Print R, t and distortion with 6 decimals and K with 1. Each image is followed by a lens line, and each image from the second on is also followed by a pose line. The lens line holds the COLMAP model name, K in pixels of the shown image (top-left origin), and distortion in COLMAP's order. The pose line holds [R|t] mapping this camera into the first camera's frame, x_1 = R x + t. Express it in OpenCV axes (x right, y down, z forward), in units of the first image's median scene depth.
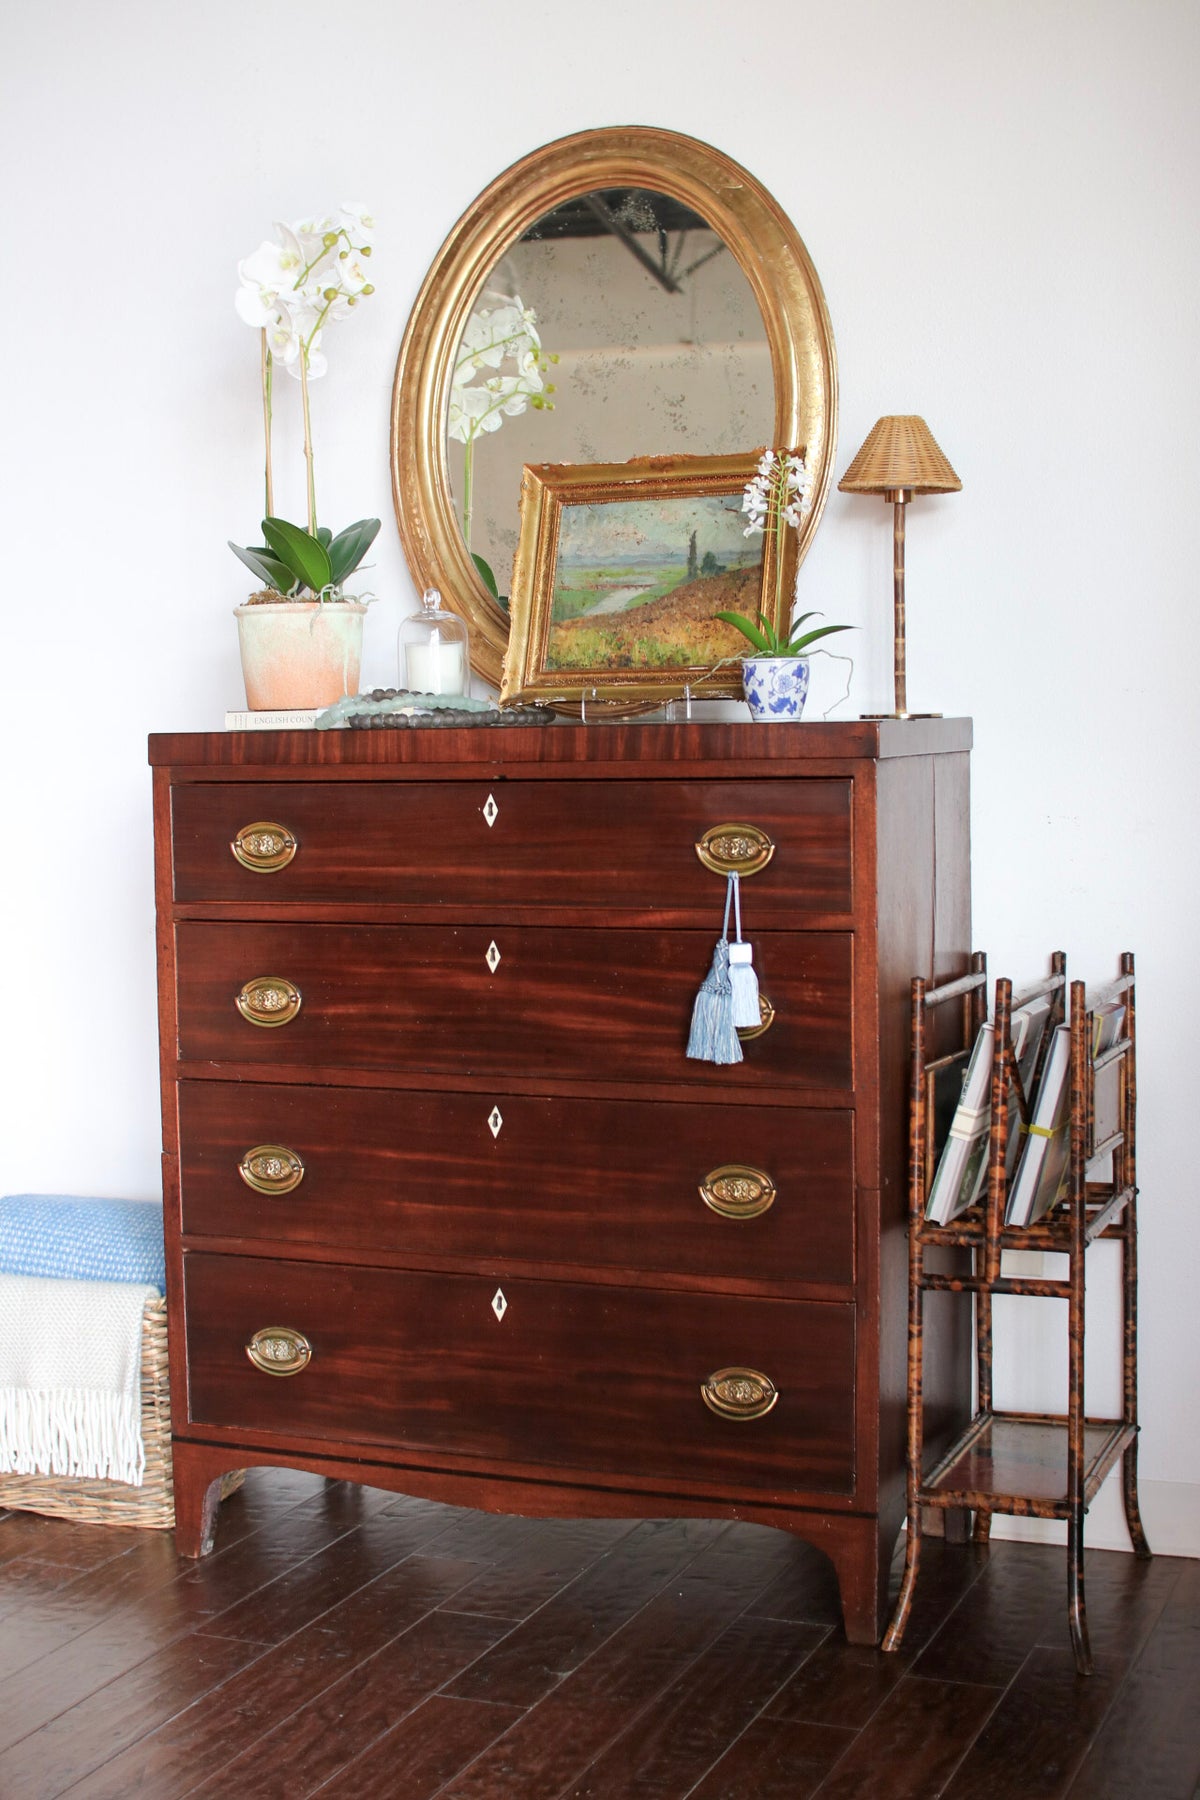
lens RADIAL K [[2530.0, 0, 595.8], [0, 2530.0, 902.1], [0, 0, 1]] dist [-0.133340, 0.000000]
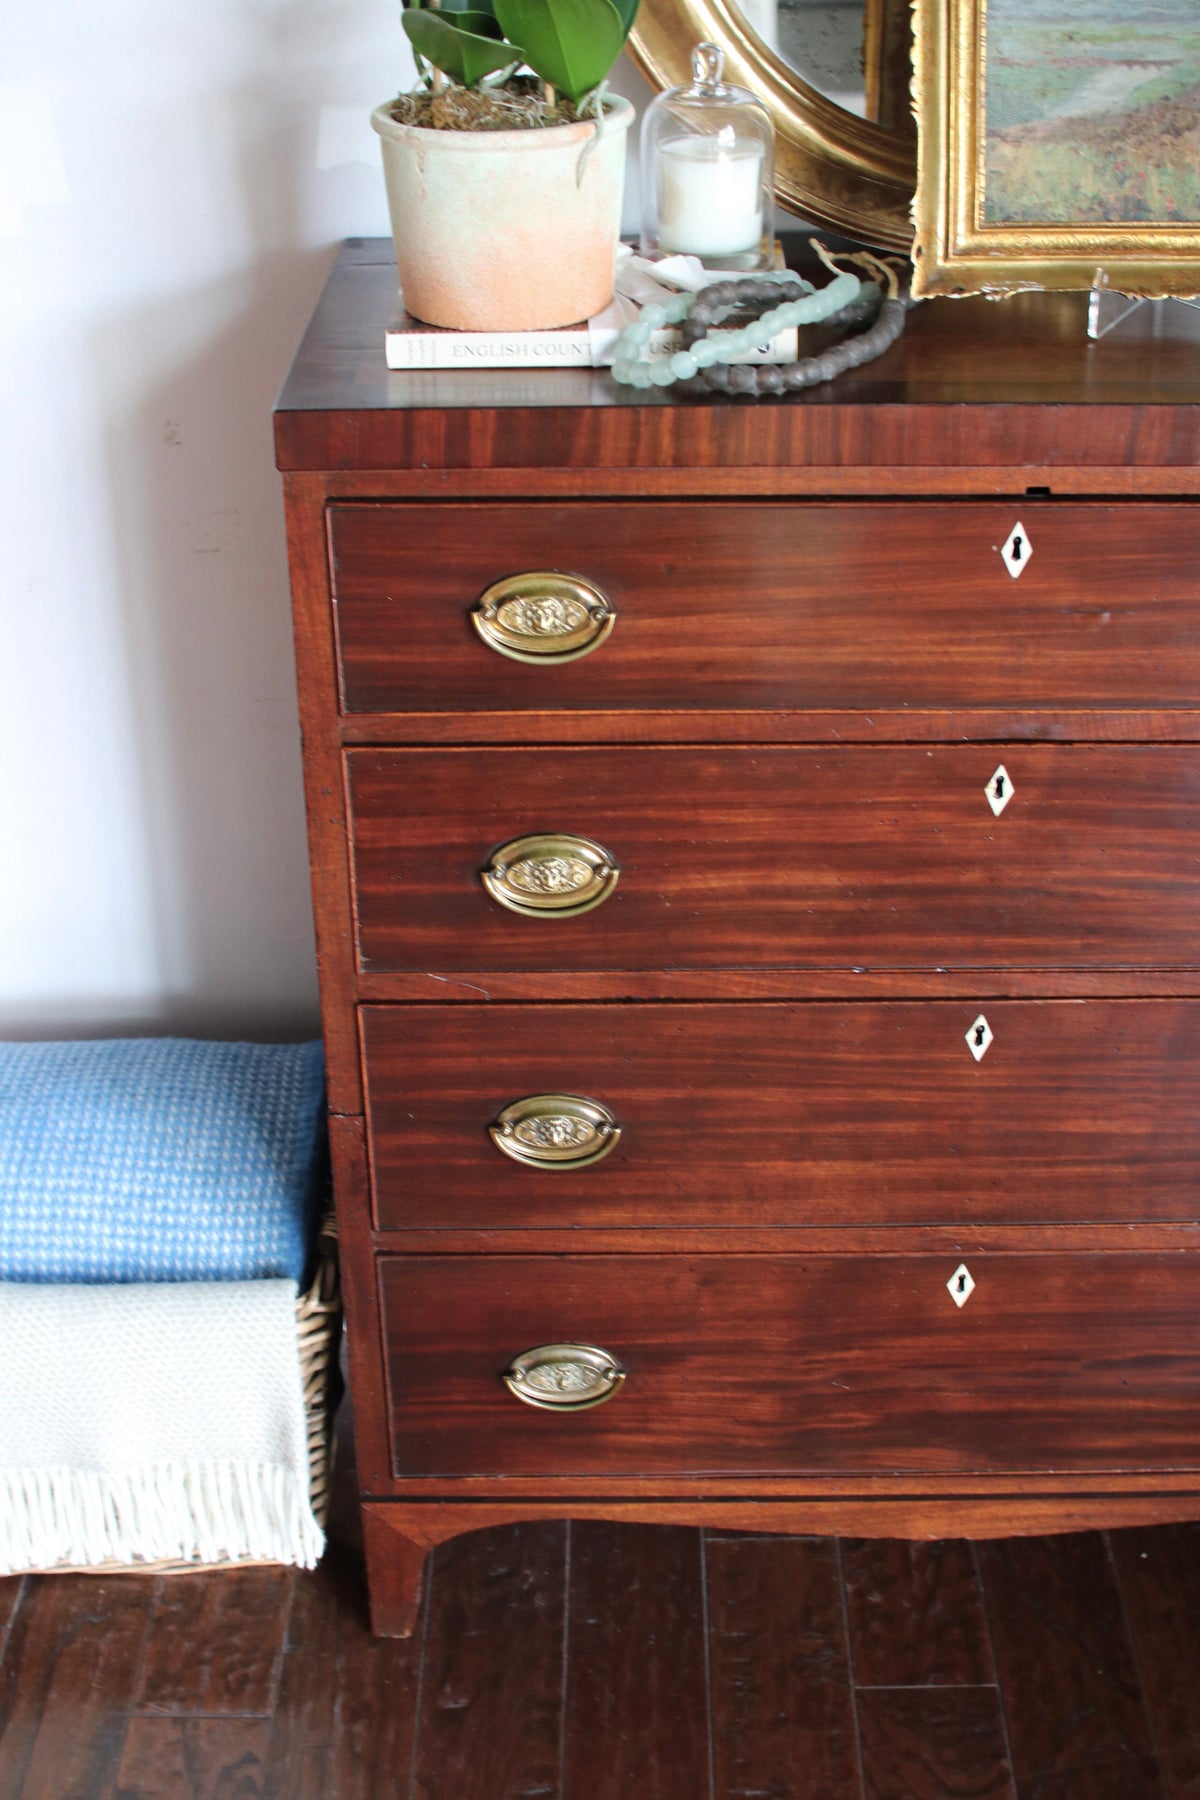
lens RADIAL K [[2530.0, 0, 602.4], [0, 2530.0, 923.8], [0, 0, 1]] dist [-0.133340, 0.000000]
pose [[0.926282, -0.181255, 0.330377, -0.310842], [0.024509, 0.903844, 0.427160, -0.192691], [-0.376034, -0.387573, 0.841657, 0.531989]]
